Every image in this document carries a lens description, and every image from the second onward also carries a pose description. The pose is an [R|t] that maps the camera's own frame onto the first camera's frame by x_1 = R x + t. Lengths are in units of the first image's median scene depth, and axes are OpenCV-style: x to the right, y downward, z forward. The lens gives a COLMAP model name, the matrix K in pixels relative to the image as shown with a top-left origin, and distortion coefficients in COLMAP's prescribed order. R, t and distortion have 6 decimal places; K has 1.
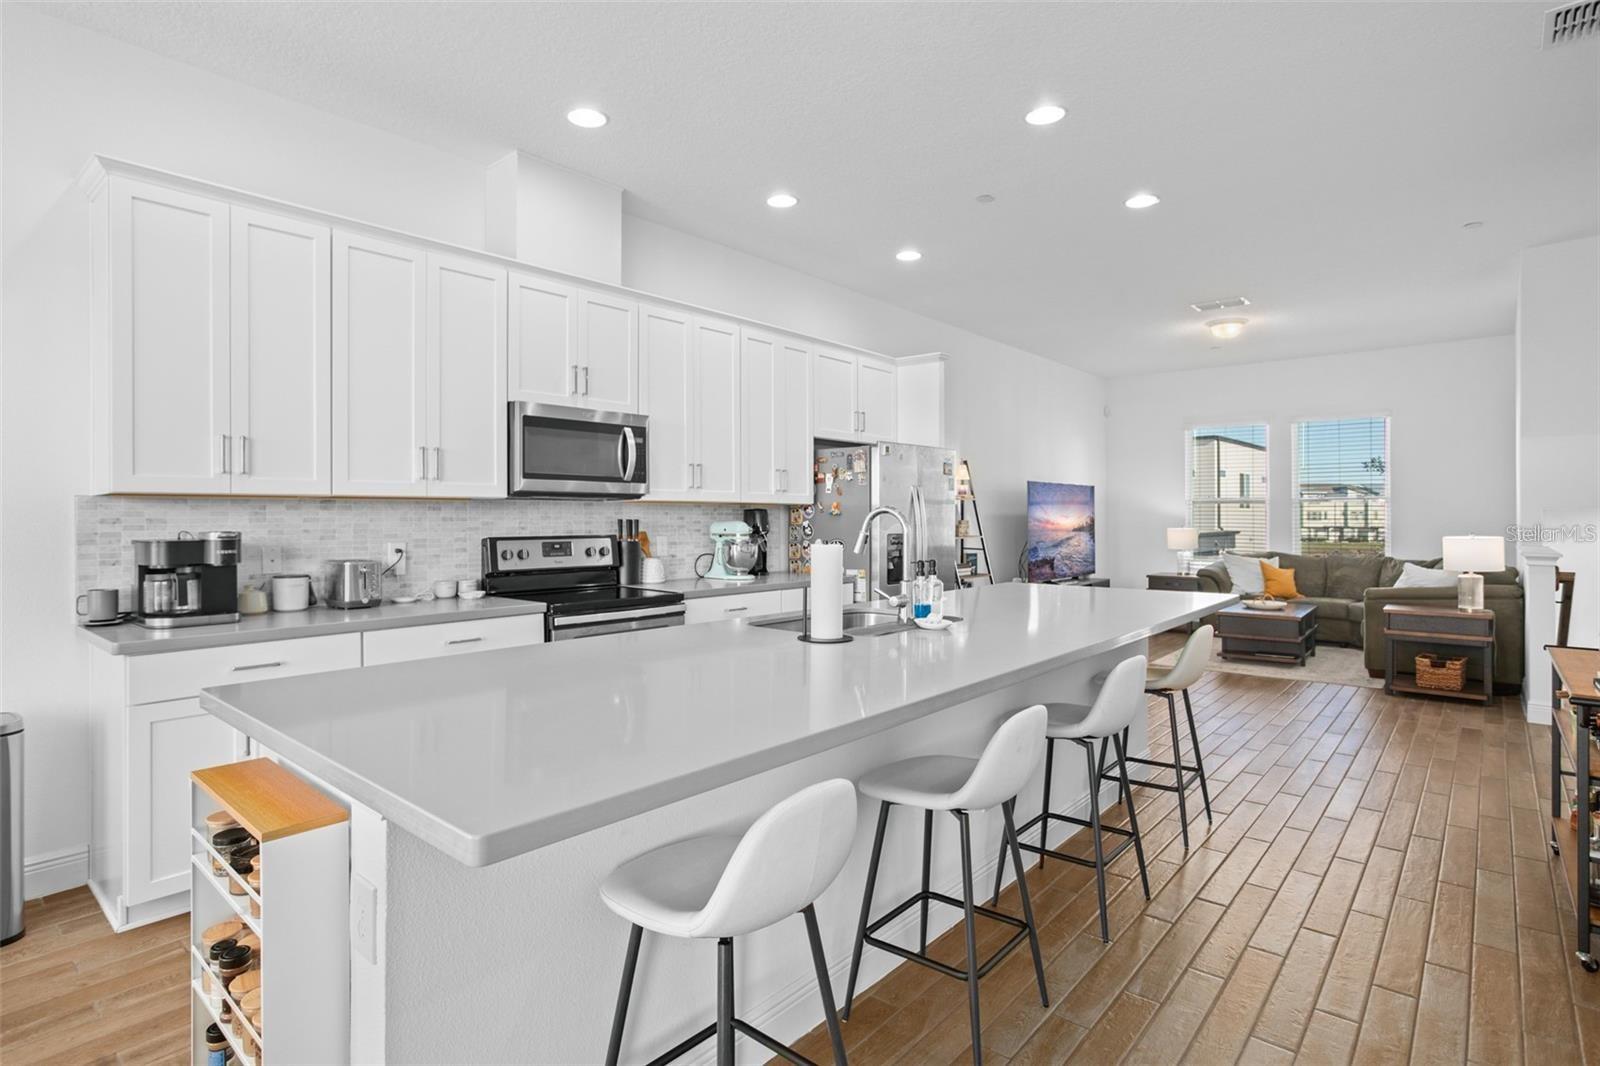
lens RADIAL K [[813.8, 0, 784.8], [0, 813.8, 517.6], [0, 0, 1]] dist [-0.051303, -0.000165]
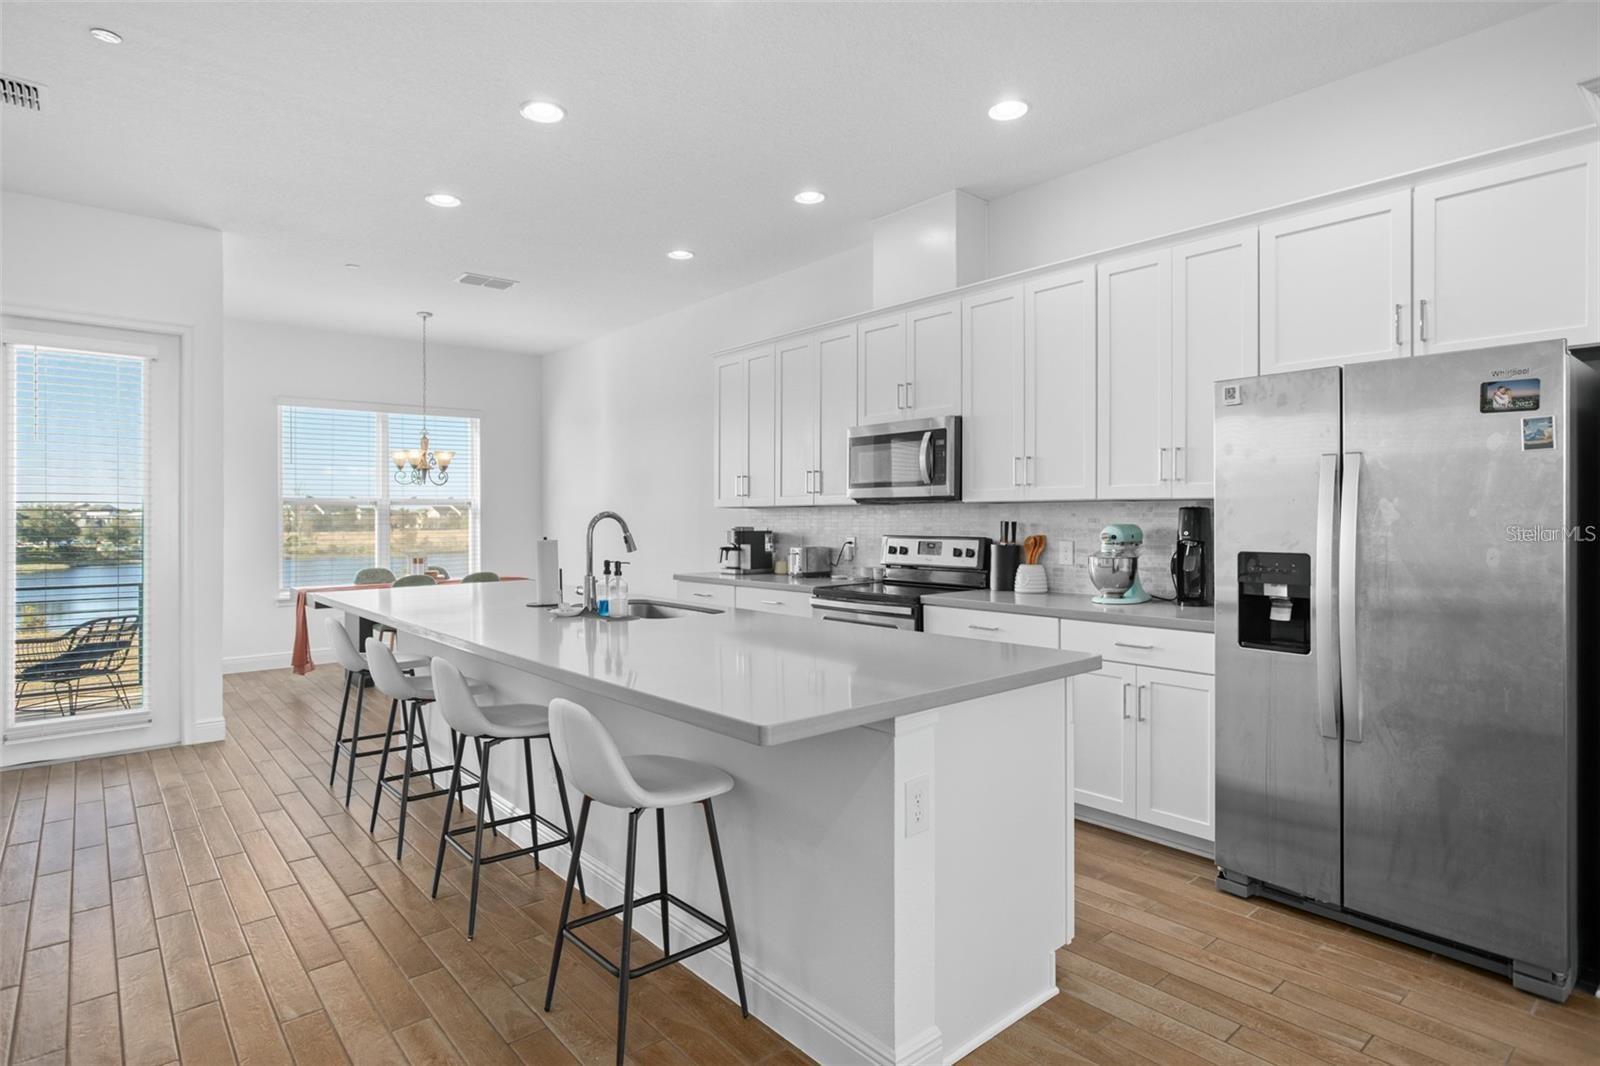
lens RADIAL K [[813.8, 0, 784.8], [0, 813.8, 517.6], [0, 0, 1]] dist [-0.051303, -0.000165]
pose [[-0.132095, -0.000705, -0.991237, 0.793647], [0.000034, 1.000000, -0.000716, -0.001439], [0.991237, -0.000128, -0.132095, 0.893006]]
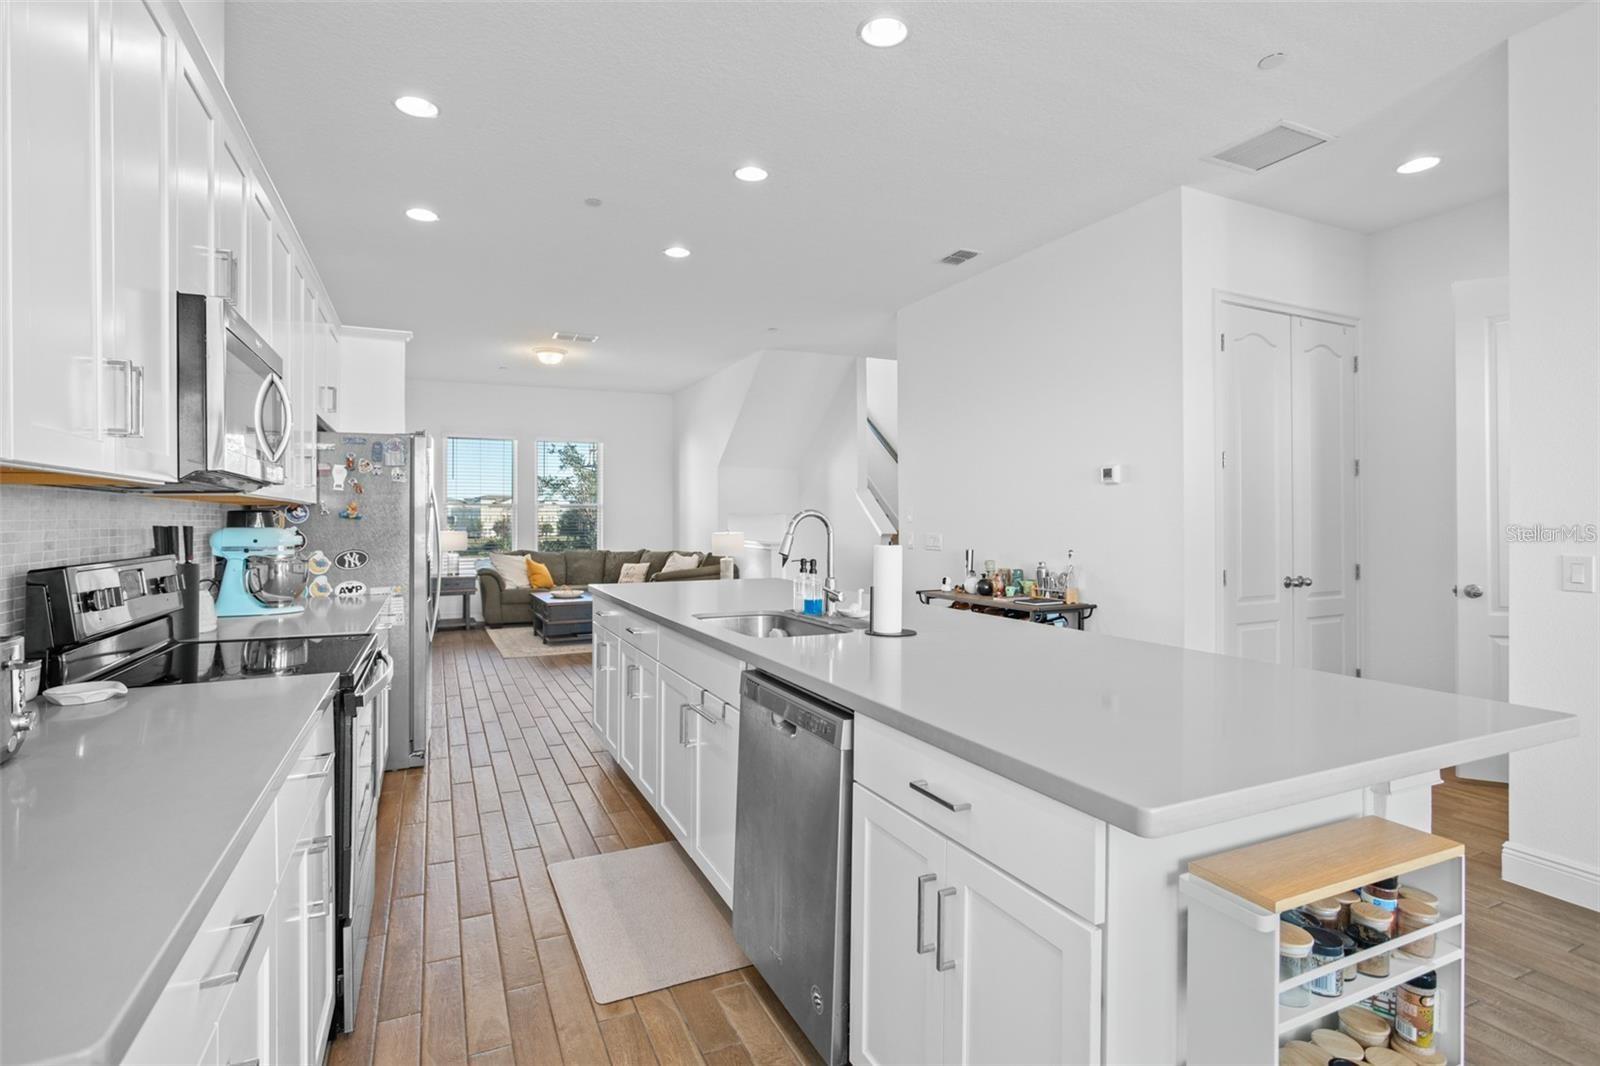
lens RADIAL K [[772.2, 0, 800.0], [0, 772.2, 533.0], [0, 0, 1]] dist [-0.000158, 0.000043]
pose [[0.395838, -0.017123, 0.918161, -0.531164], [0.002835, 0.999844, 0.017424, -0.001353], [-0.918316, -0.004294, 0.395825, 0.377771]]
